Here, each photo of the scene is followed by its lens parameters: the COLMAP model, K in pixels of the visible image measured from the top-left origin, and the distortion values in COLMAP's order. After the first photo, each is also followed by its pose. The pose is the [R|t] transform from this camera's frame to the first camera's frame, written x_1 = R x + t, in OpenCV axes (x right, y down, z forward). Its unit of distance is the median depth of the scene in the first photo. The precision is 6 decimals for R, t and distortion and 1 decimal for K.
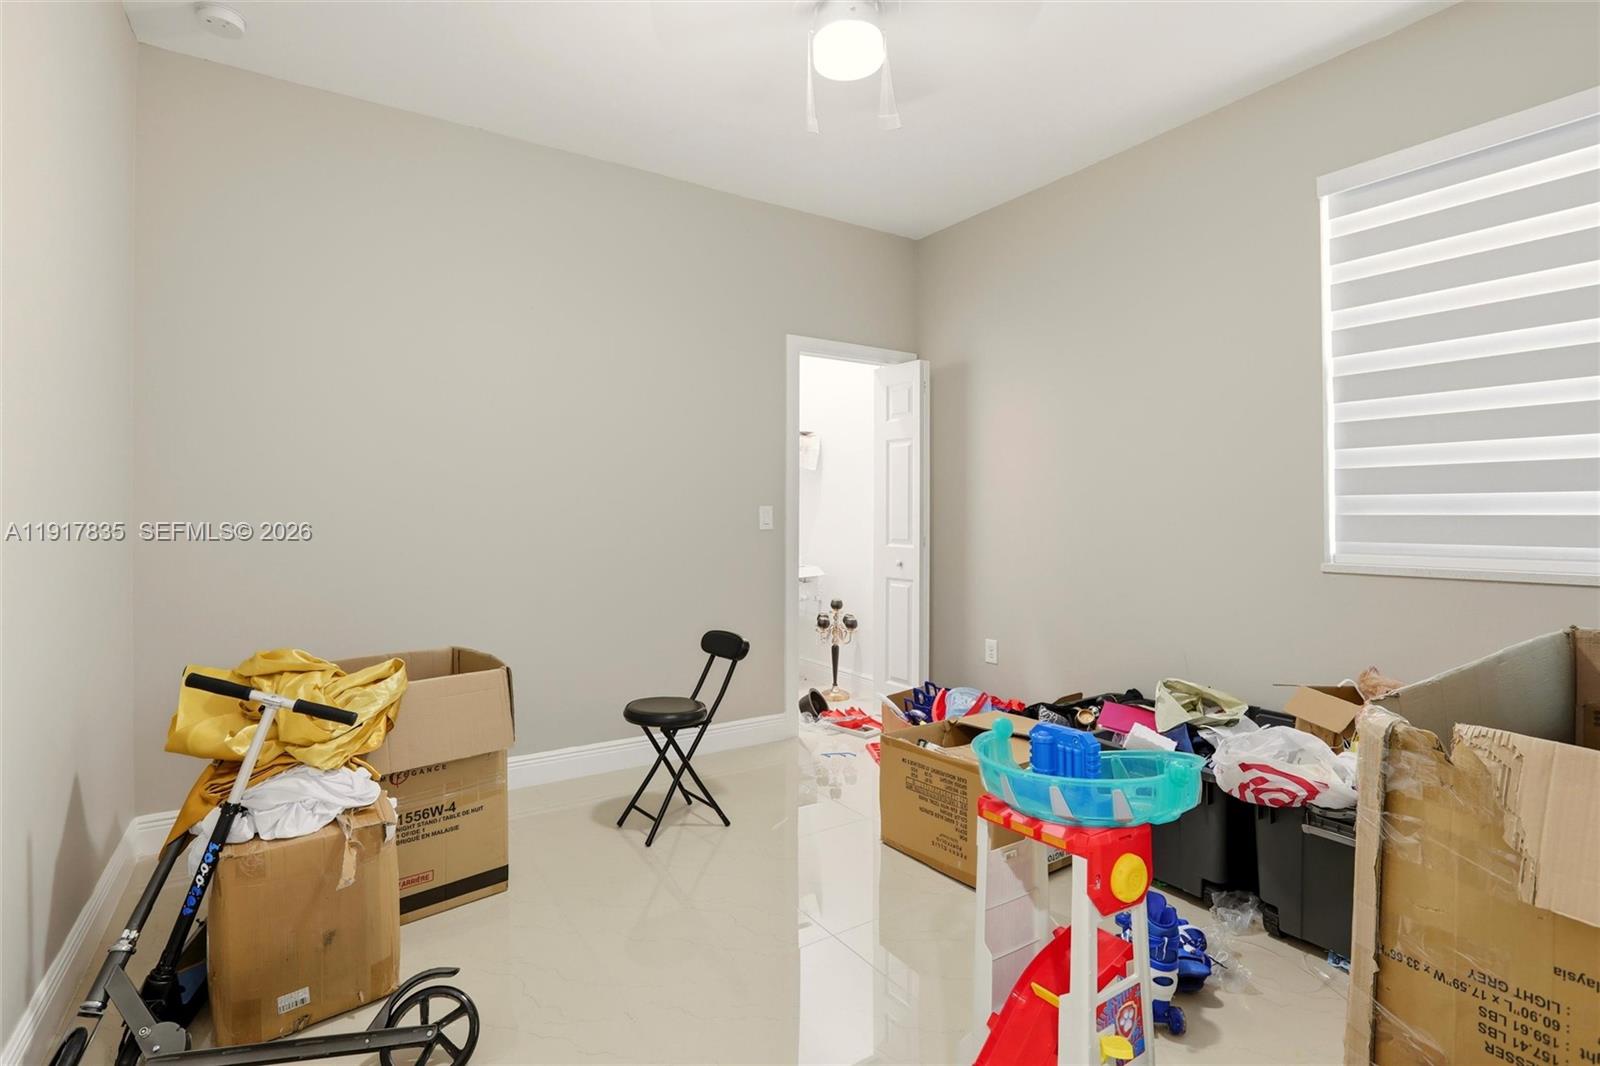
lens RADIAL K [[763.6, 0, 800.0], [0, 763.6, 533.0], [0, 0, 1]] dist [-0.028125, 0.013405]
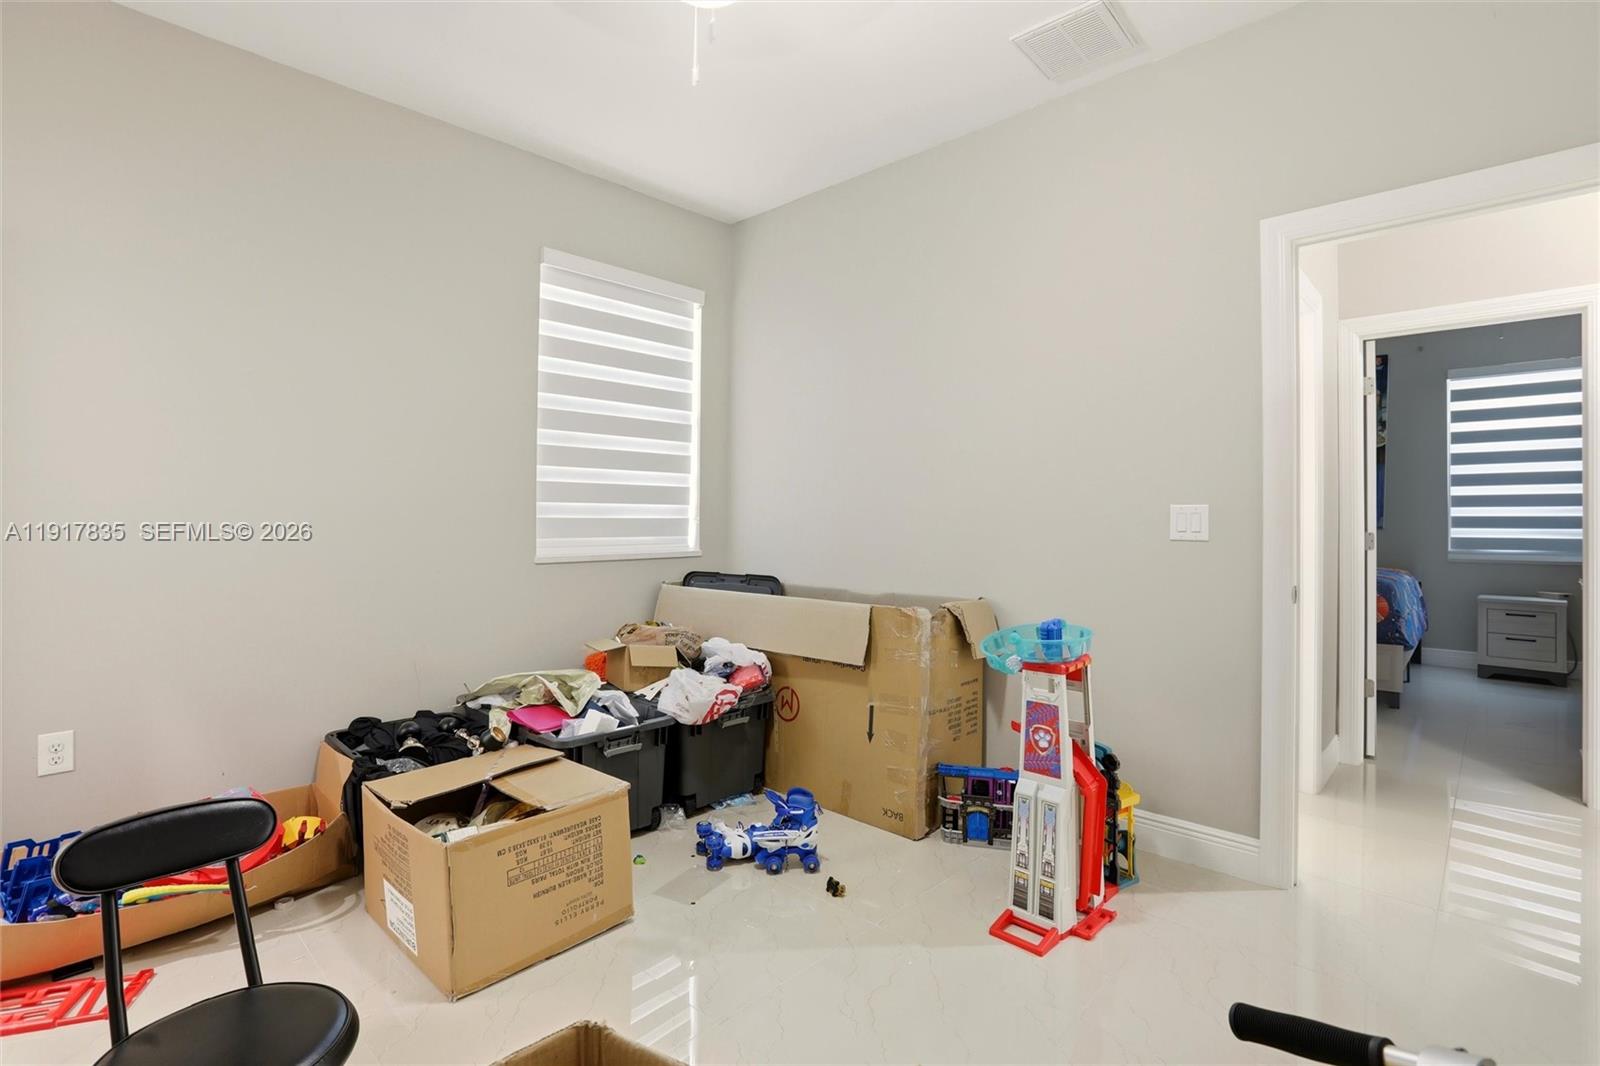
lens RADIAL K [[763.6, 0, 800.0], [0, 763.6, 533.0], [0, 0, 1]] dist [-0.028125, 0.013405]
pose [[-0.235526, -0.011441, 0.971801, -0.673248], [0.015449, 0.999760, 0.015514, -0.013897], [-0.971745, 0.018668, -0.235293, 0.949313]]
